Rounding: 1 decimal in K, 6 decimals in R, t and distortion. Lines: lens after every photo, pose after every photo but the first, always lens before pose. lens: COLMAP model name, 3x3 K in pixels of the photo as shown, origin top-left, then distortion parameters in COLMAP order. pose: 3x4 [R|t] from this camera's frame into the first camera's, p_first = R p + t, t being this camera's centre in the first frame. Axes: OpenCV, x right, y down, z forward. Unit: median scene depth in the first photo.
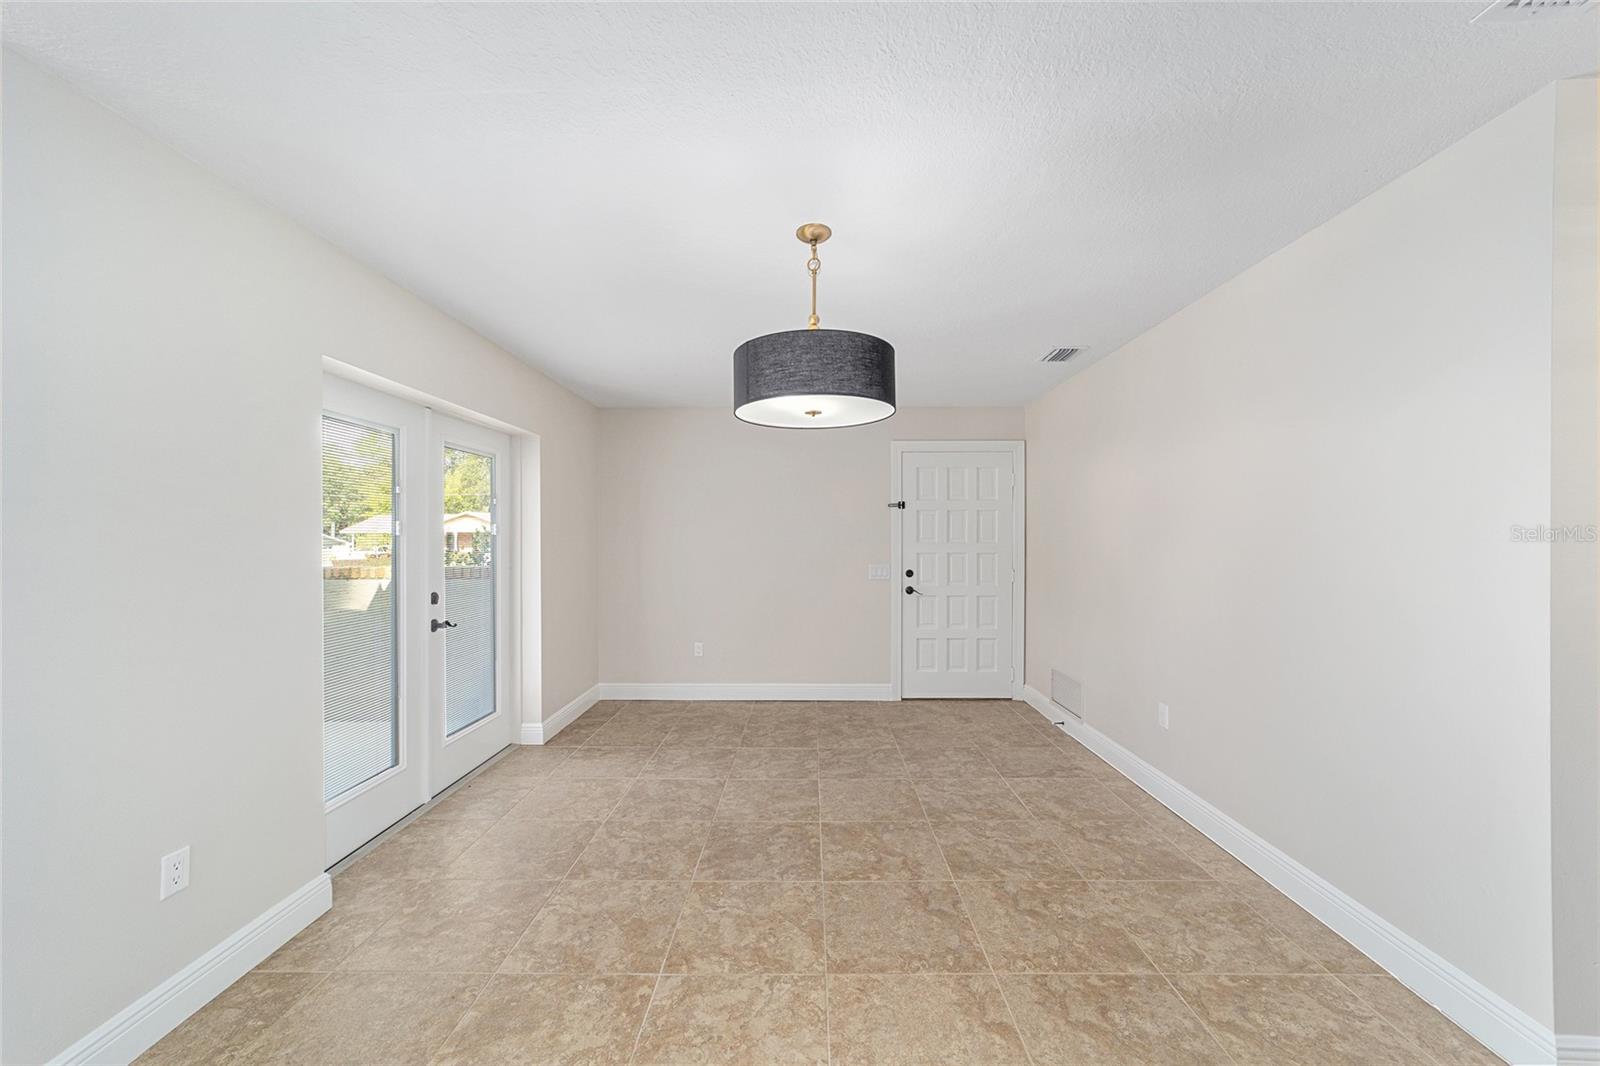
lens RADIAL K [[615.6, 0, 801.8], [0, 615.6, 537.4], [0, 0, 1]] dist [-0.015115, 0.007373]
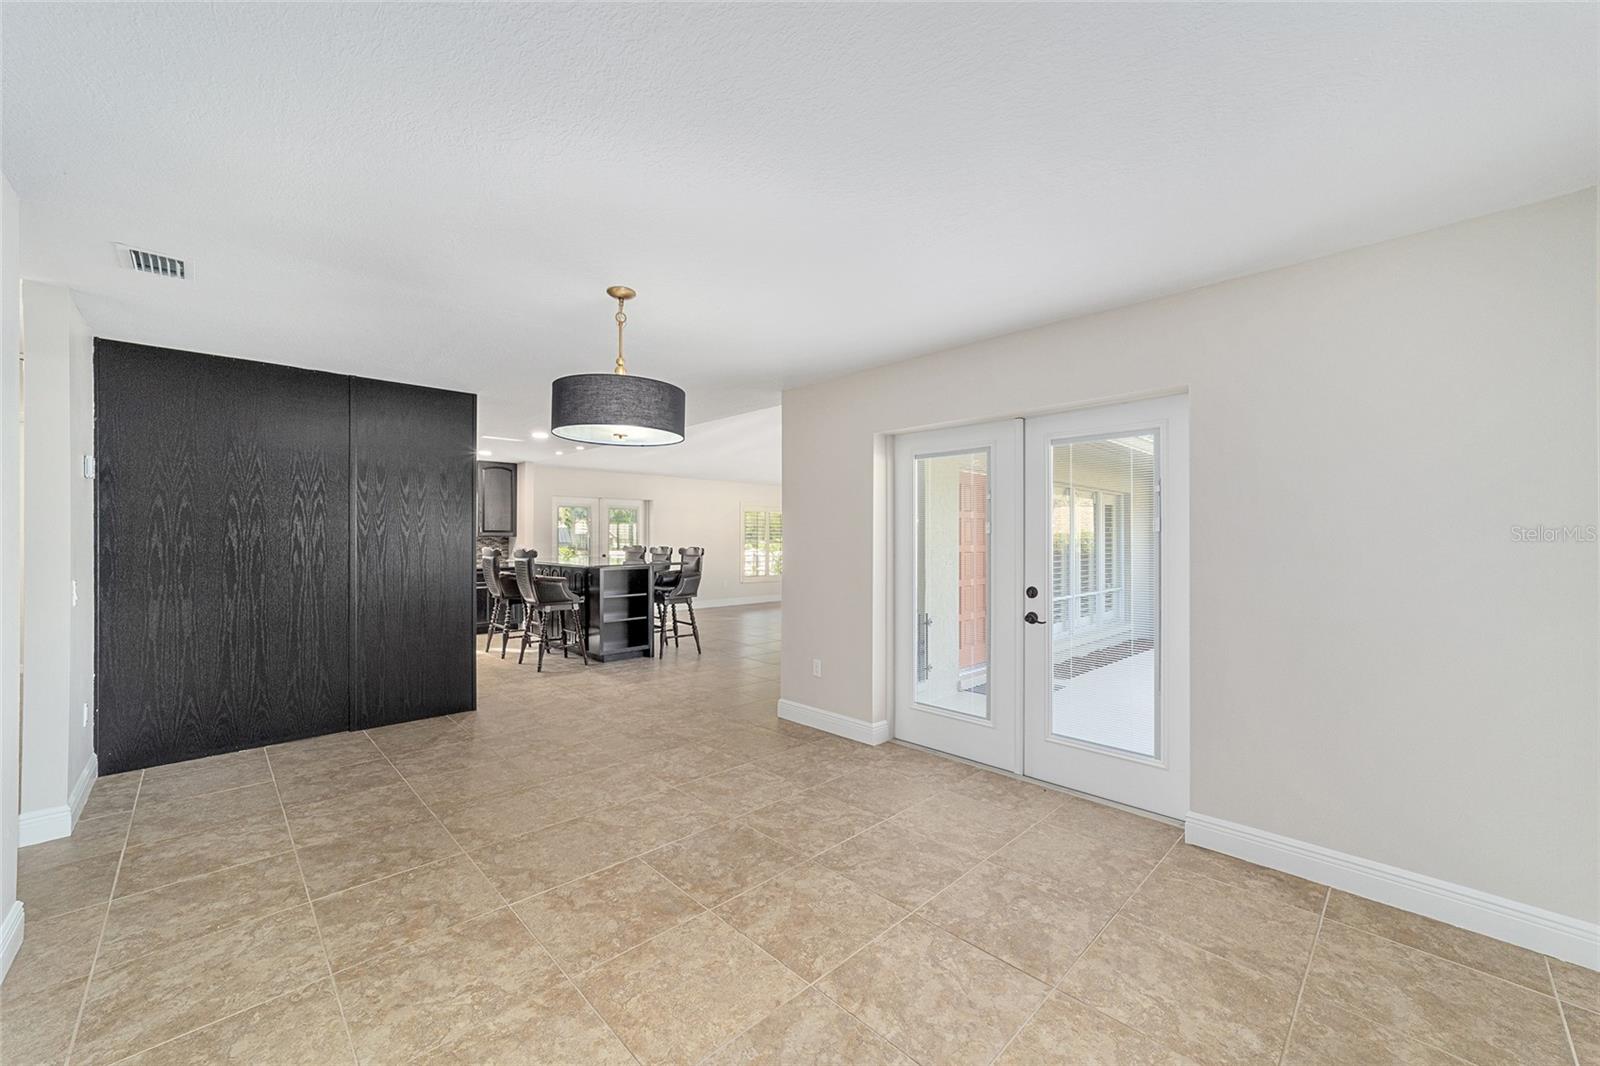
lens RADIAL K [[615.6, 0, 802.6], [0, 615.6, 536.5], [0, 0, 1]] dist [-0.015115, 0.007373]
pose [[-0.705920, -0.001820, -0.708289, 0.522176], [0.000909, 0.999994, -0.003476, 0.004711], [0.708291, -0.003097, -0.705914, 1.741542]]
